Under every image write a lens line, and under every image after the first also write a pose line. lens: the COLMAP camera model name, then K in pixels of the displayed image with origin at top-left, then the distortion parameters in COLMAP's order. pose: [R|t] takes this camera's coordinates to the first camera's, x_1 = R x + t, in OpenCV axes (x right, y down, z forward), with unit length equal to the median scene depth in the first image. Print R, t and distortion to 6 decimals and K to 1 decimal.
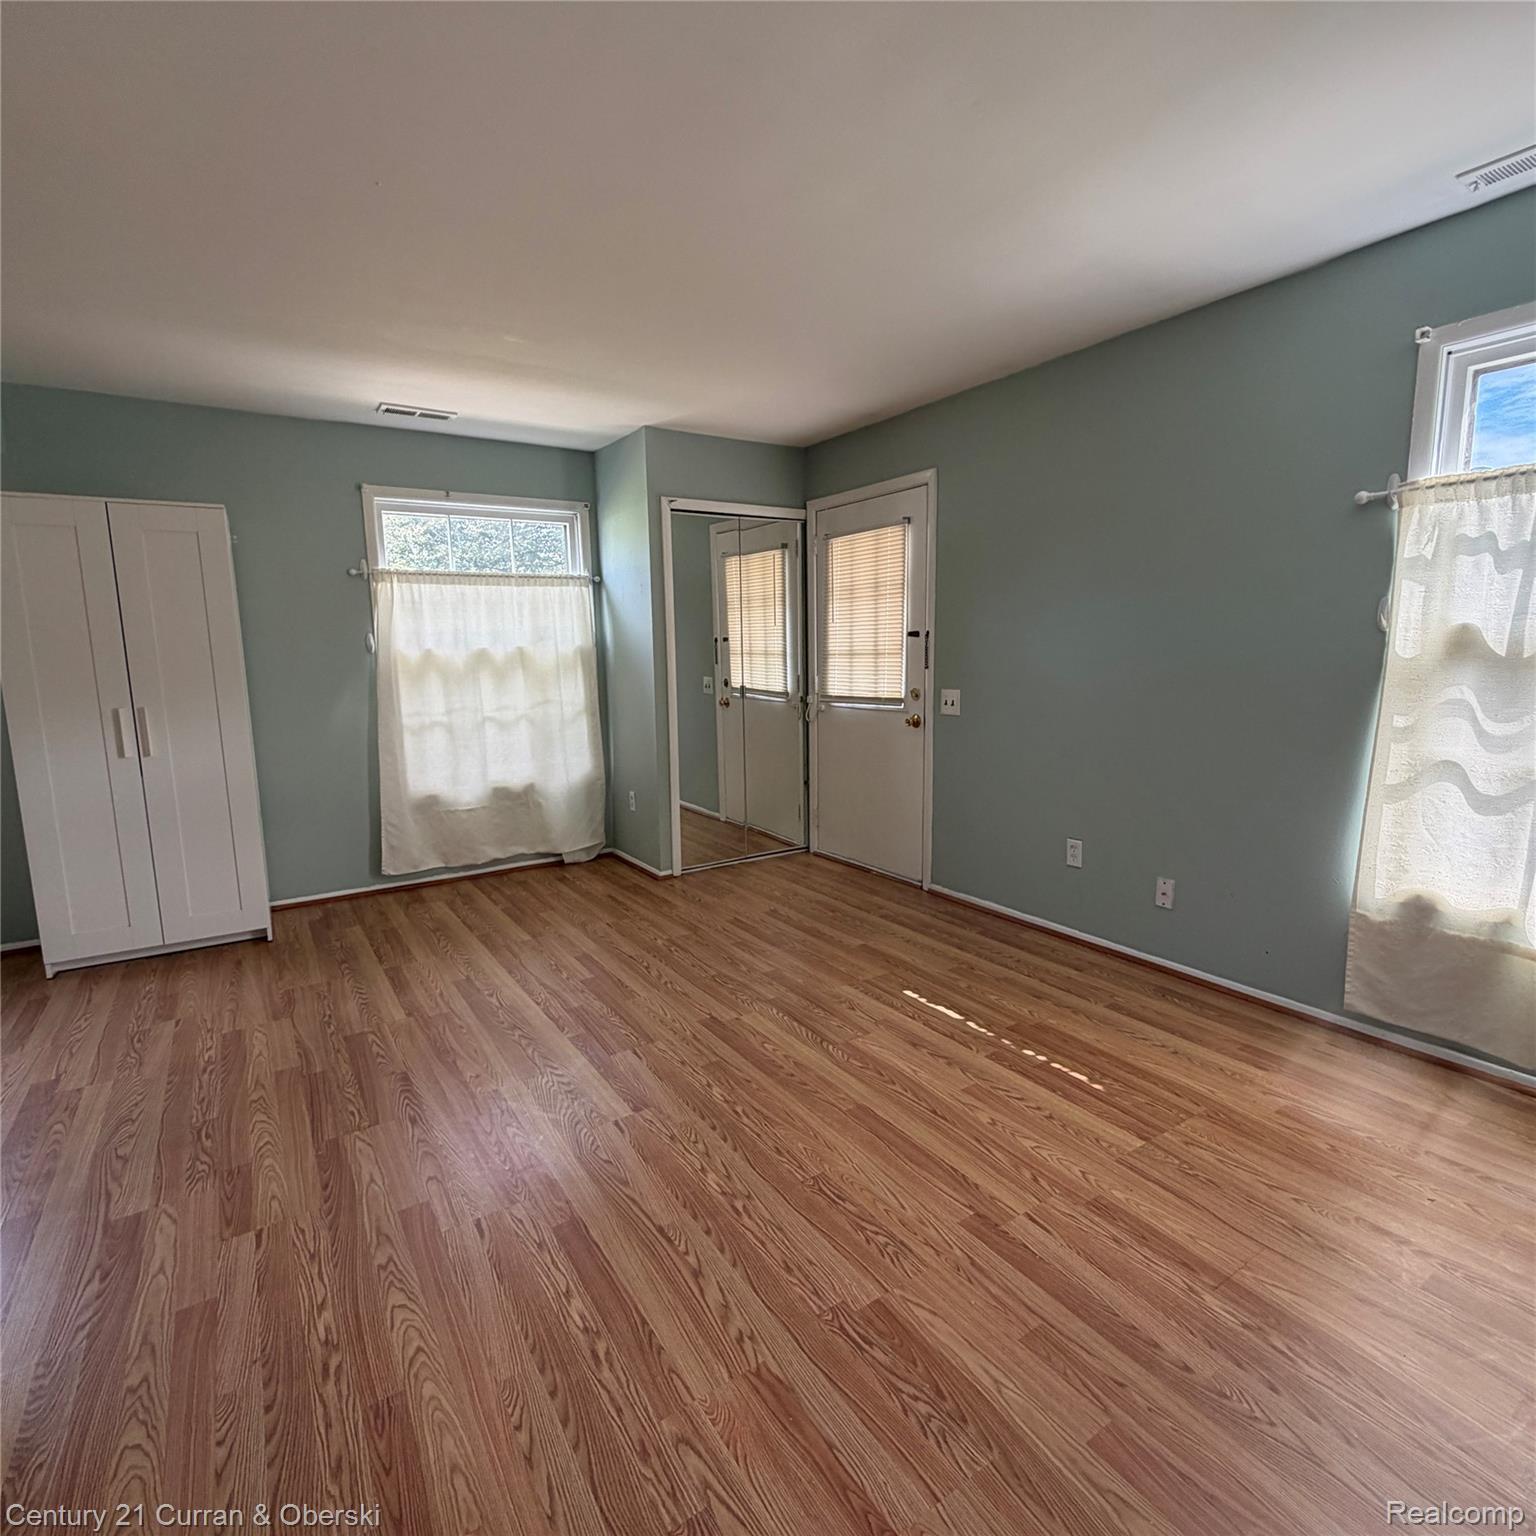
lens RADIAL K [[815.0, 0, 764.2], [0, 815.0, 766.6], [0, 0, 1]] dist [-0.006327, -0.000926]
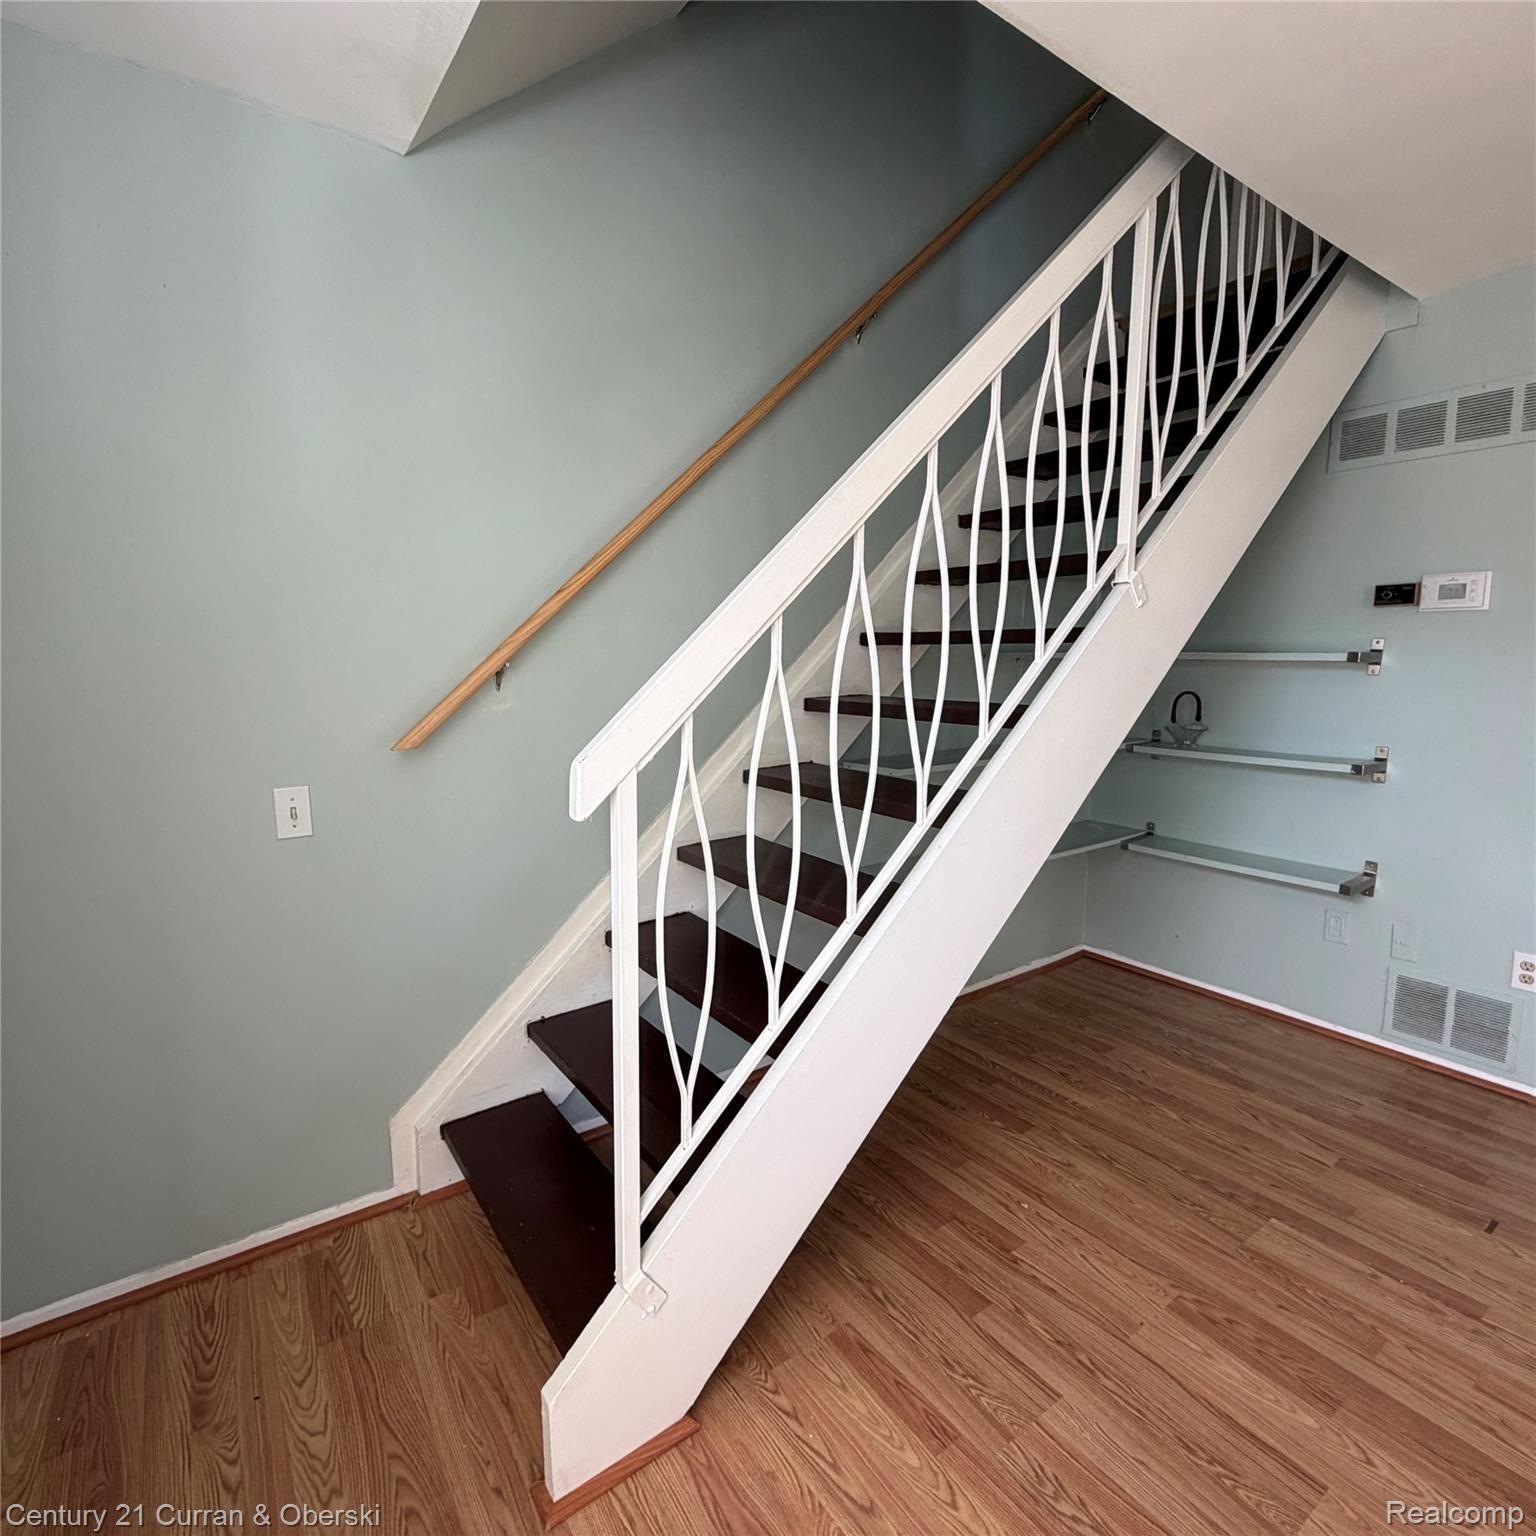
lens RADIAL K [[815.0, 0, 758.2], [0, 815.0, 755.0], [0, 0, 1]] dist [-0.006327, -0.000926]
pose [[-0.999483, 0.023253, -0.022216, 0.020908], [0.016528, 0.963996, 0.265404, -0.201136], [0.027588, 0.264899, -0.963881, 1.111429]]
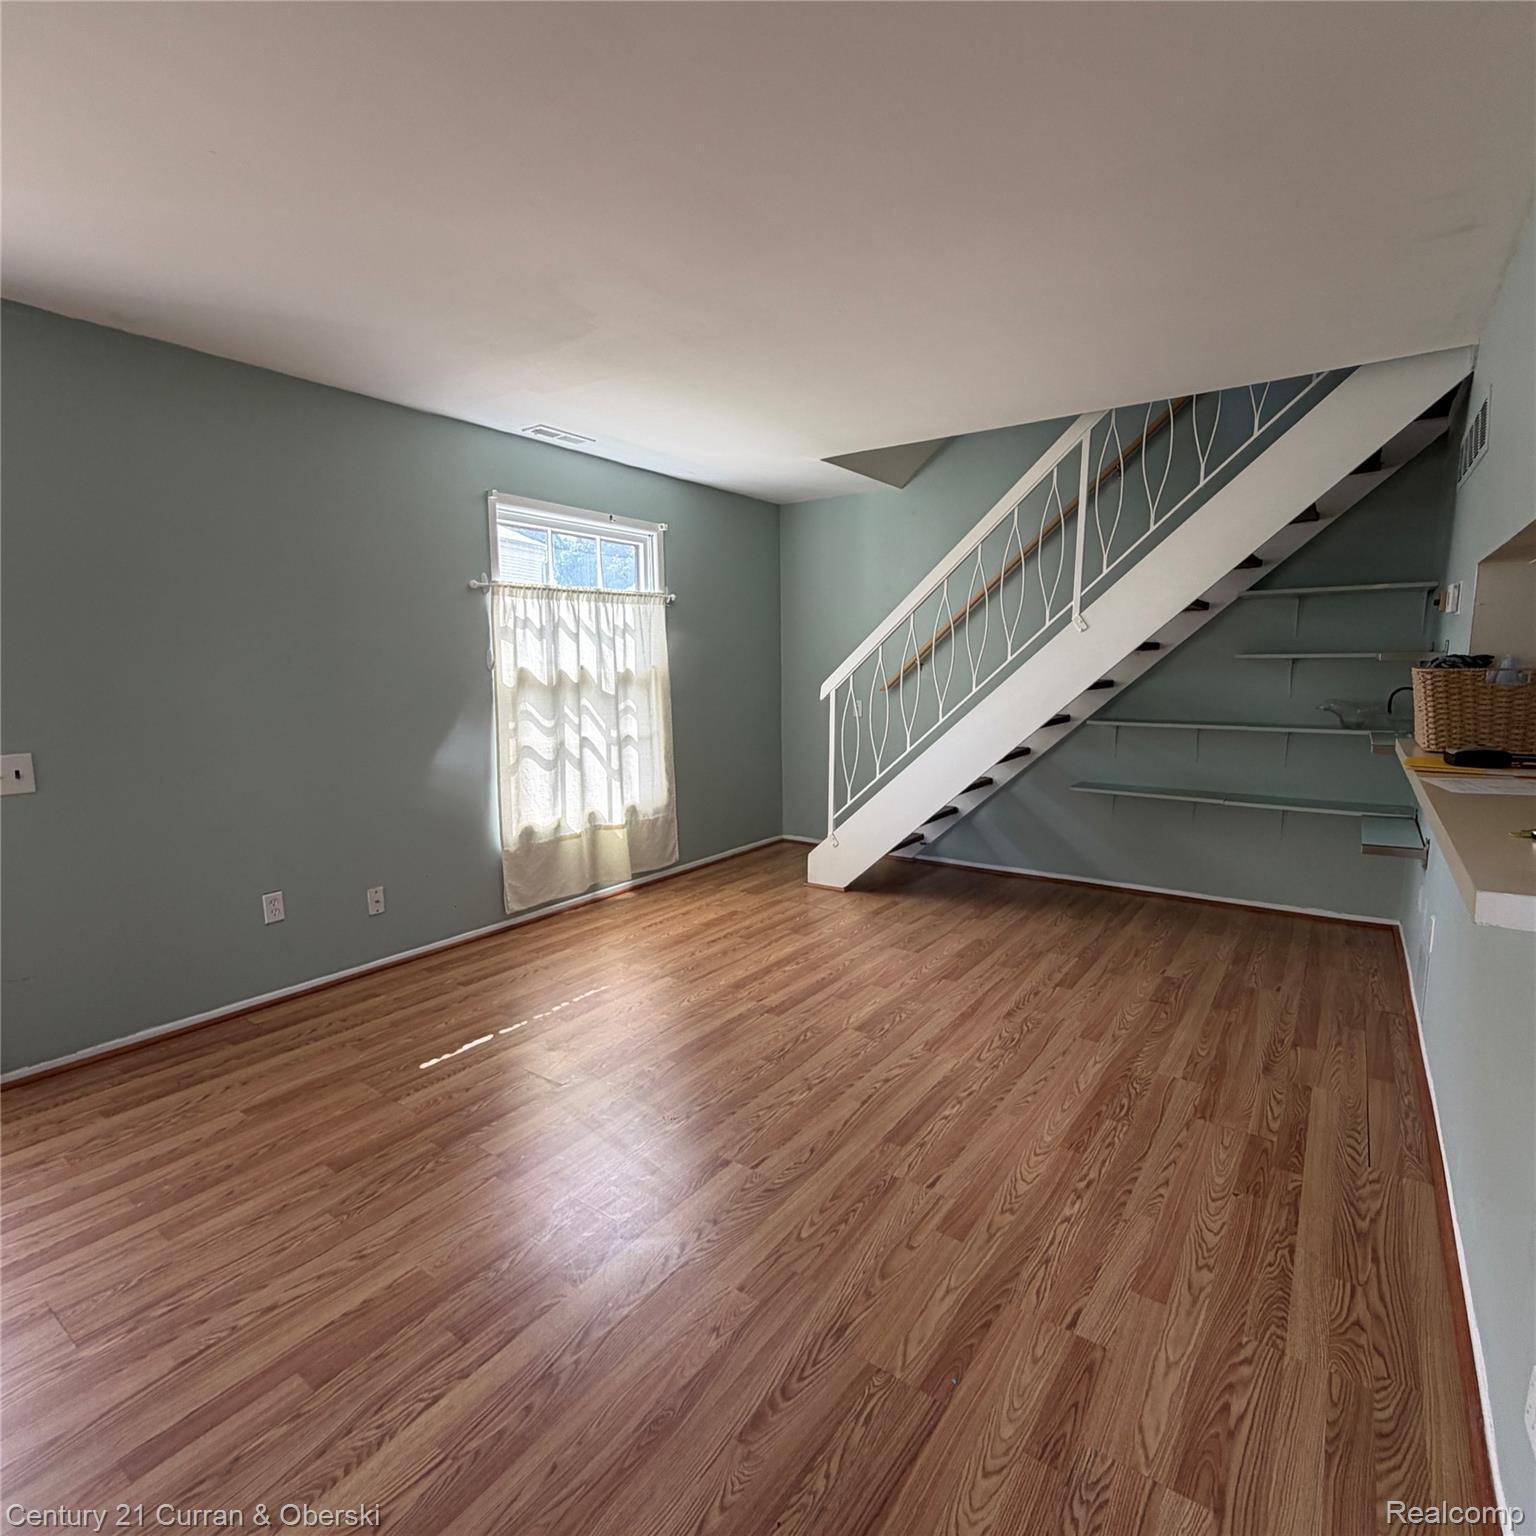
lens RADIAL K [[815.0, 0, 760.9], [0, 815.0, 768.7], [0, 0, 1]] dist [-0.006327, -0.000926]
pose [[-0.357315, -0.103507, 0.928231, -1.142848], [0.145811, 0.975472, 0.164903, -0.206846], [-0.922532, 0.194269, -0.333458, 1.345257]]
